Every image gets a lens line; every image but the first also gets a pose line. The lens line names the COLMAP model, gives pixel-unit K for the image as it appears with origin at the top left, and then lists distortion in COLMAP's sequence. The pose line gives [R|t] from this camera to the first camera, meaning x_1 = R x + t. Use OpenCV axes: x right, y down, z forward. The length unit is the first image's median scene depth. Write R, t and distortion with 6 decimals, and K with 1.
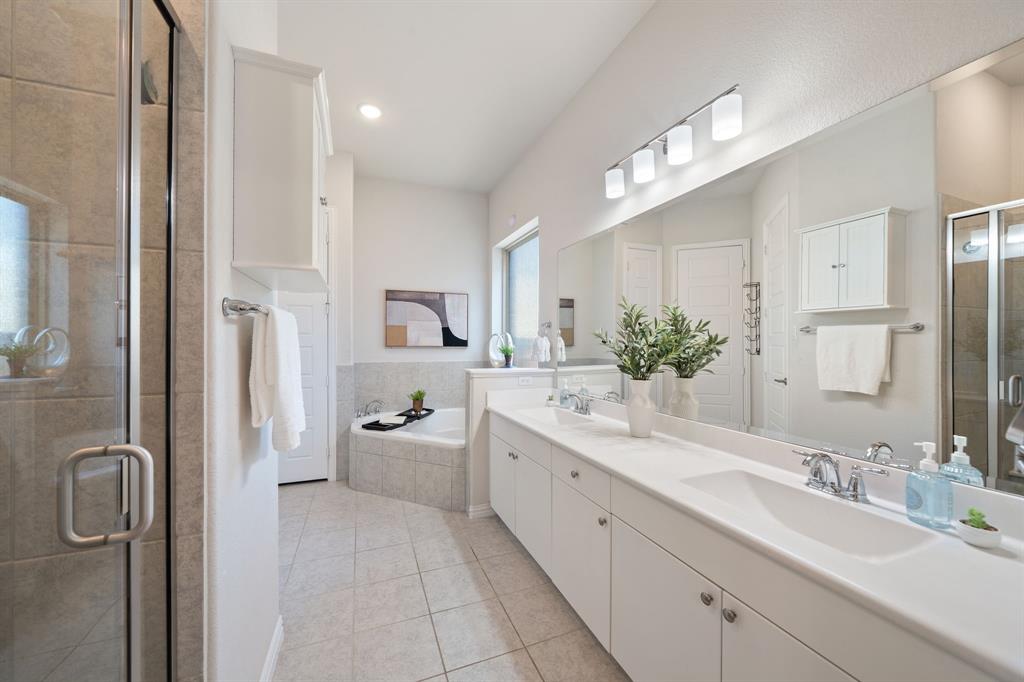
lens RADIAL K [[392.5, 0, 513.3], [0, 392.5, 342.1], [0, 0, 1]] dist [-0.003024, -0.000059]
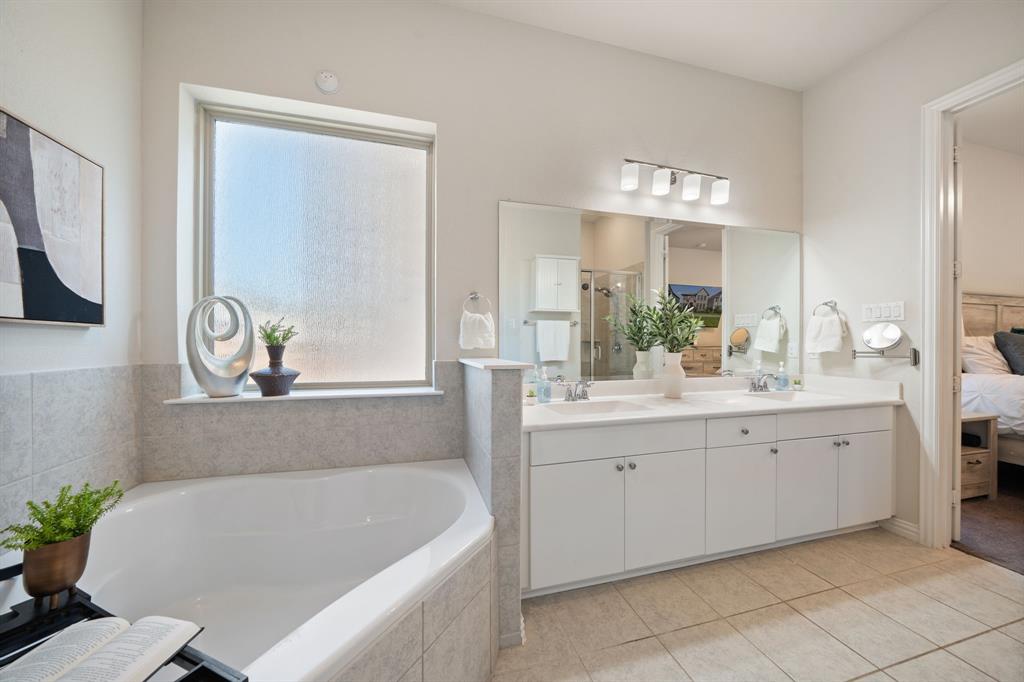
lens RADIAL K [[347.1, 0, 513.1], [0, 347.1, 342.6], [0, 0, 1]] dist [-0.008359, -0.000072]
pose [[0.102046, -0.001736, 0.994778, -0.651392], [-0.000270, 0.999998, 0.001772, 0.046887], [-0.994780, -0.000450, 0.102045, 1.092808]]
